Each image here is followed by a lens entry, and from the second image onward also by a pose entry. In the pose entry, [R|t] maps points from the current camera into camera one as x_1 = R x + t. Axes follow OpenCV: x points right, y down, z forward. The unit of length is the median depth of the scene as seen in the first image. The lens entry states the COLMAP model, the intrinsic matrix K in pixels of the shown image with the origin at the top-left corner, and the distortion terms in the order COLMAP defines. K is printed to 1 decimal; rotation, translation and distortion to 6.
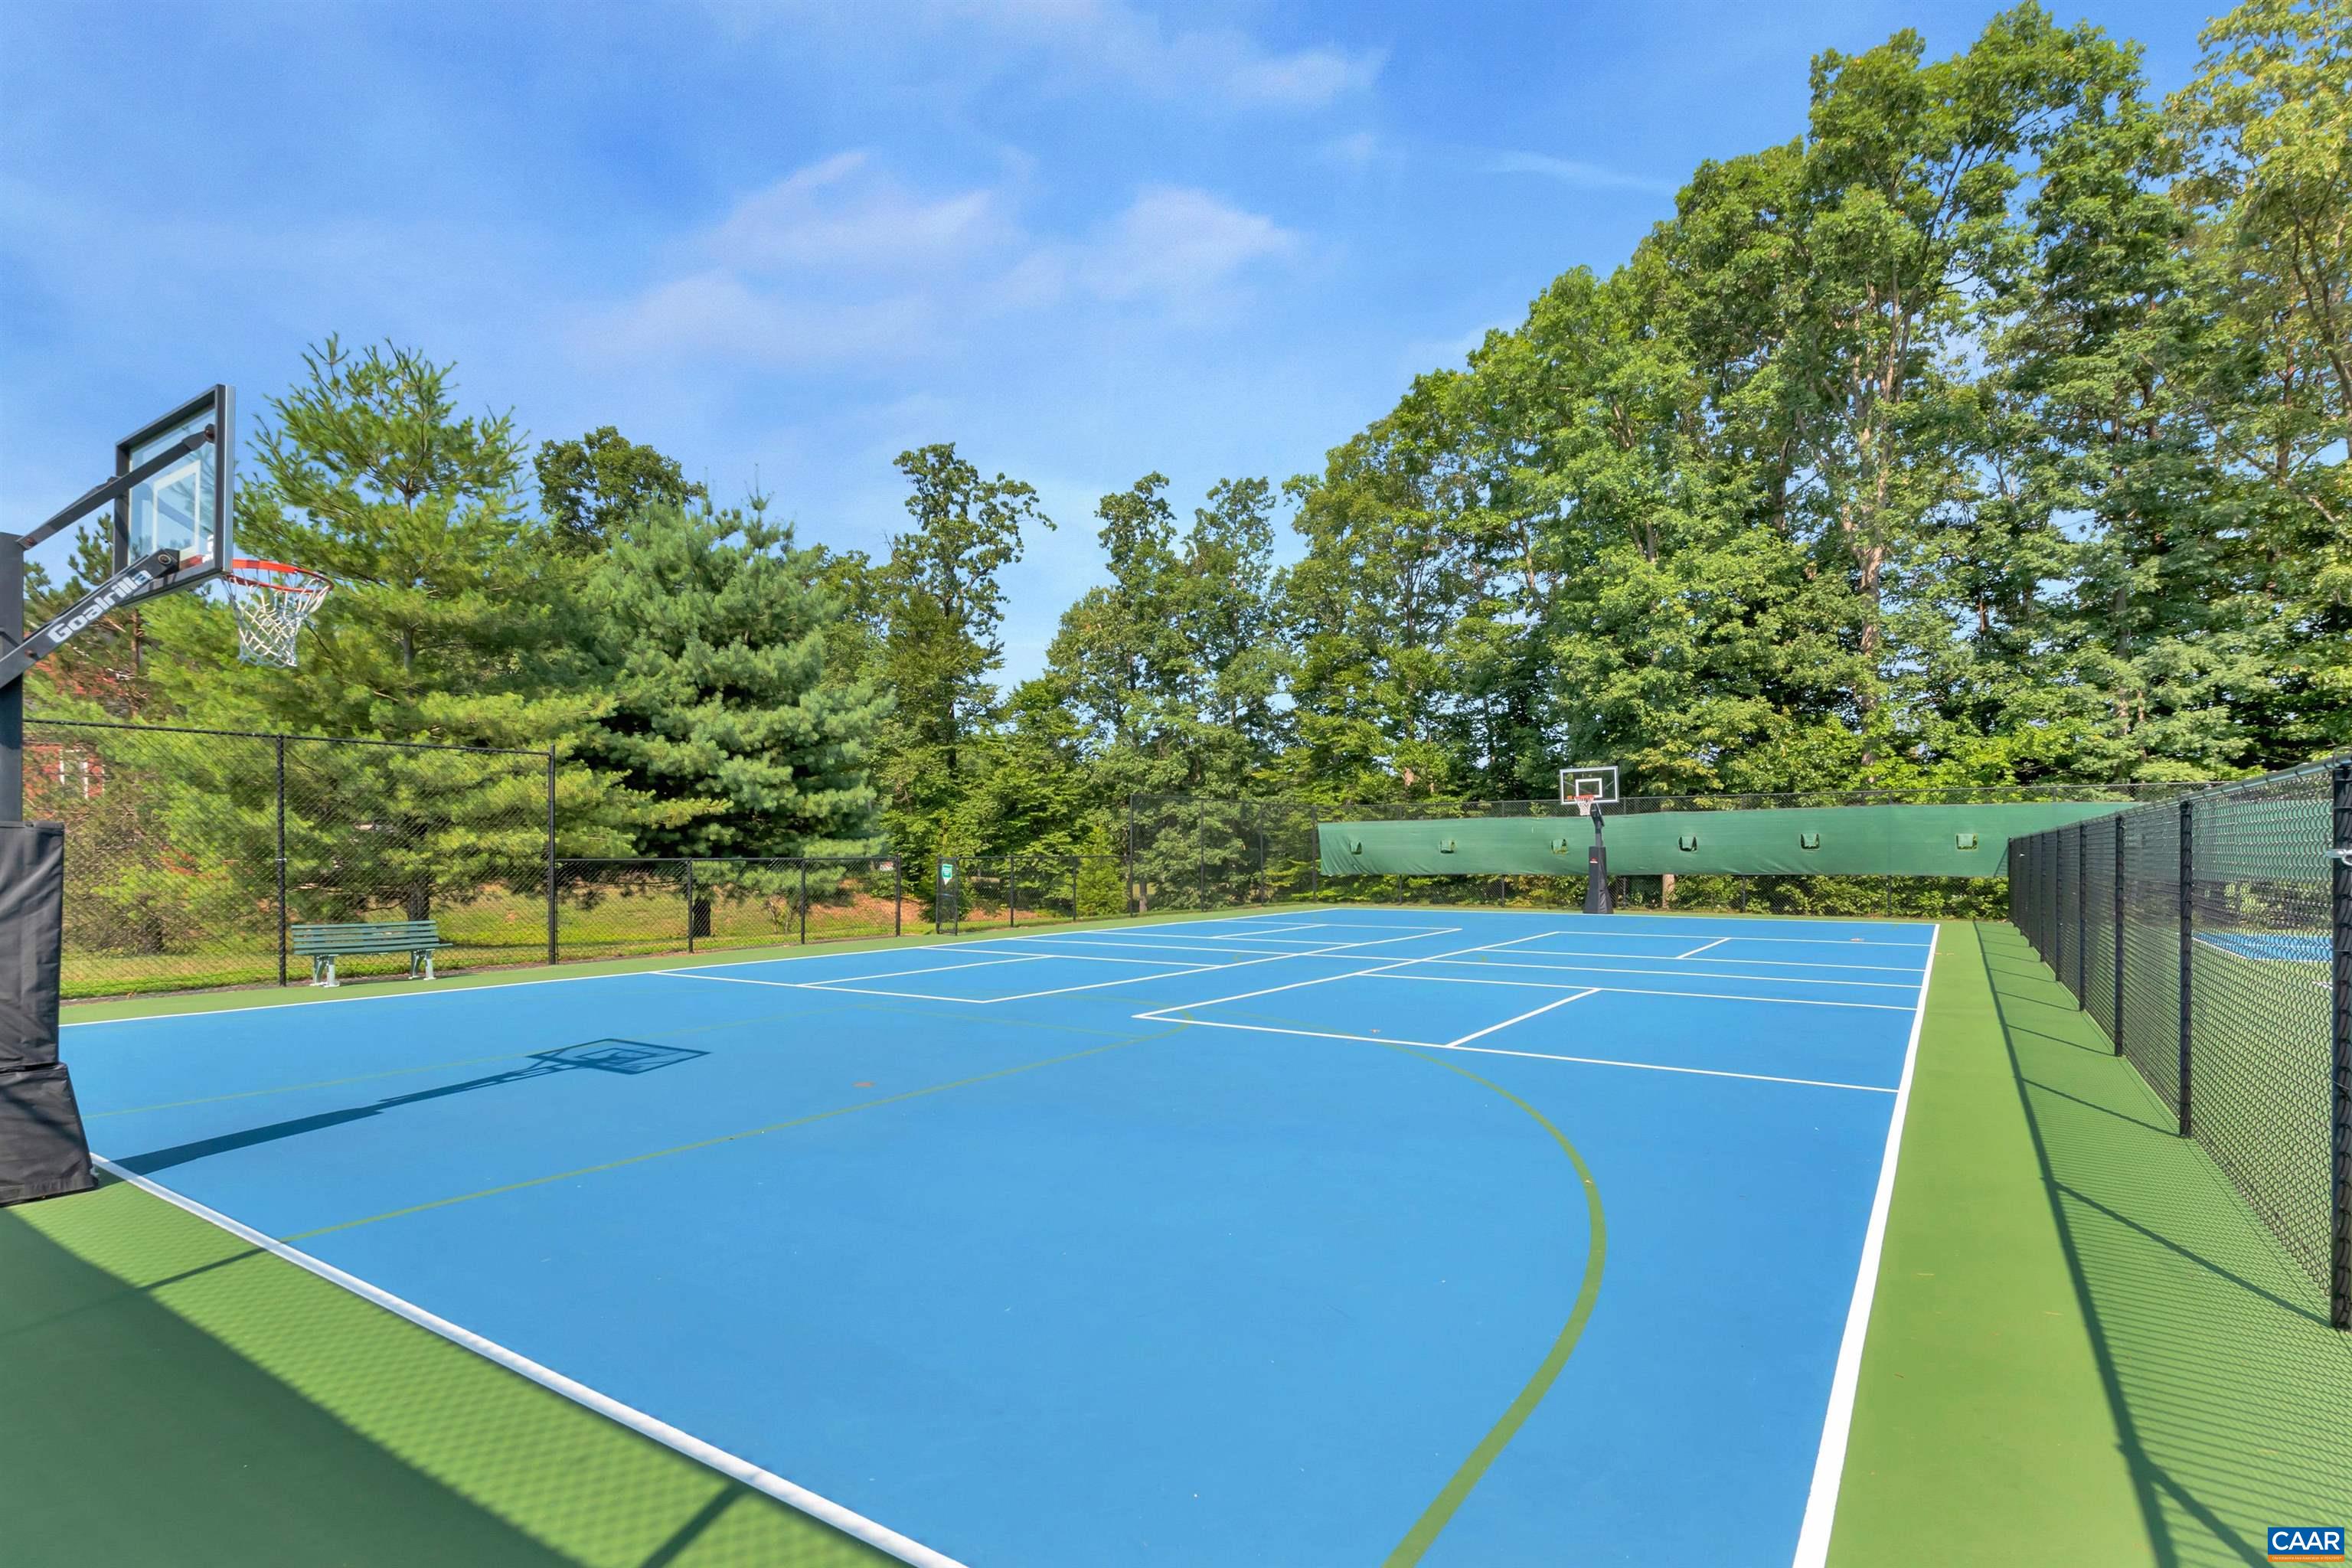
lens RADIAL K [[974.1, 0, 1176.0], [0, 974.1, 784.0], [0, 0, 1]] dist [0.002864, 0.000273]
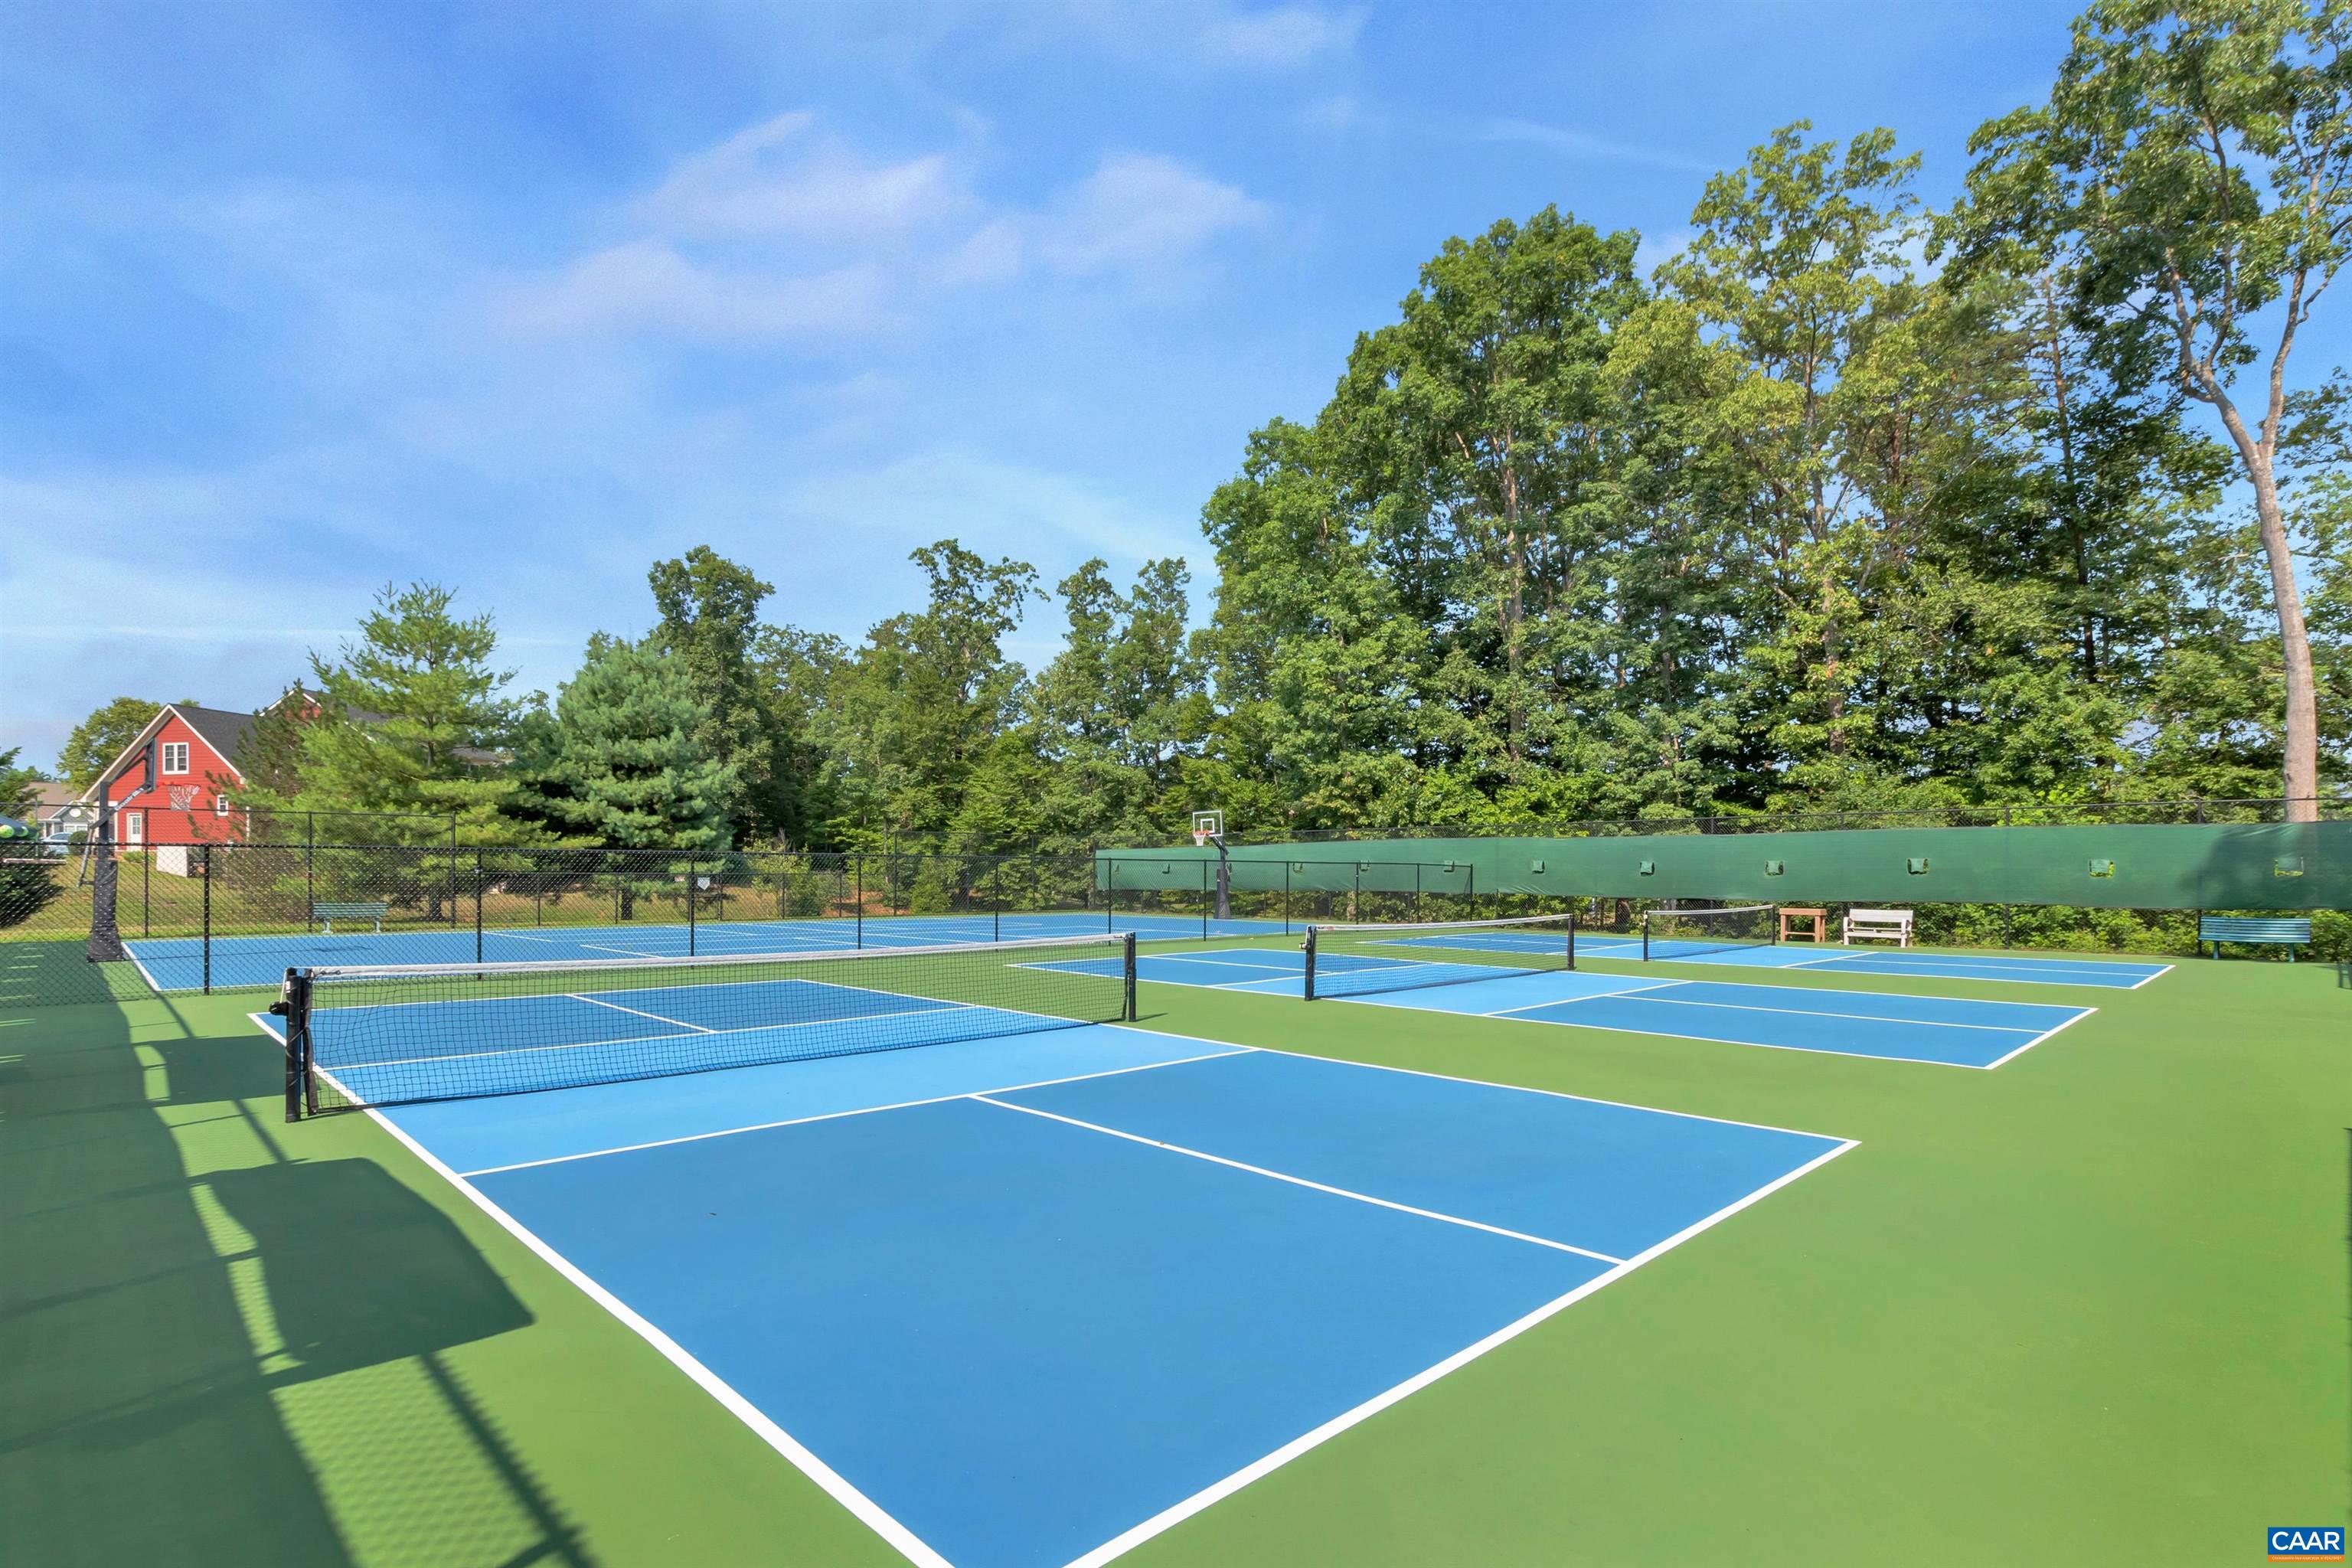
lens RADIAL K [[974.1, 0, 1176.0], [0, 974.1, 784.0], [0, 0, 1]] dist [0.002864, 0.000273]
pose [[0.980046, -0.011503, -0.198437, 0.554681], [0.007439, 0.999747, -0.021214, -0.021789], [0.198631, 0.019315, 0.979884, -0.286236]]
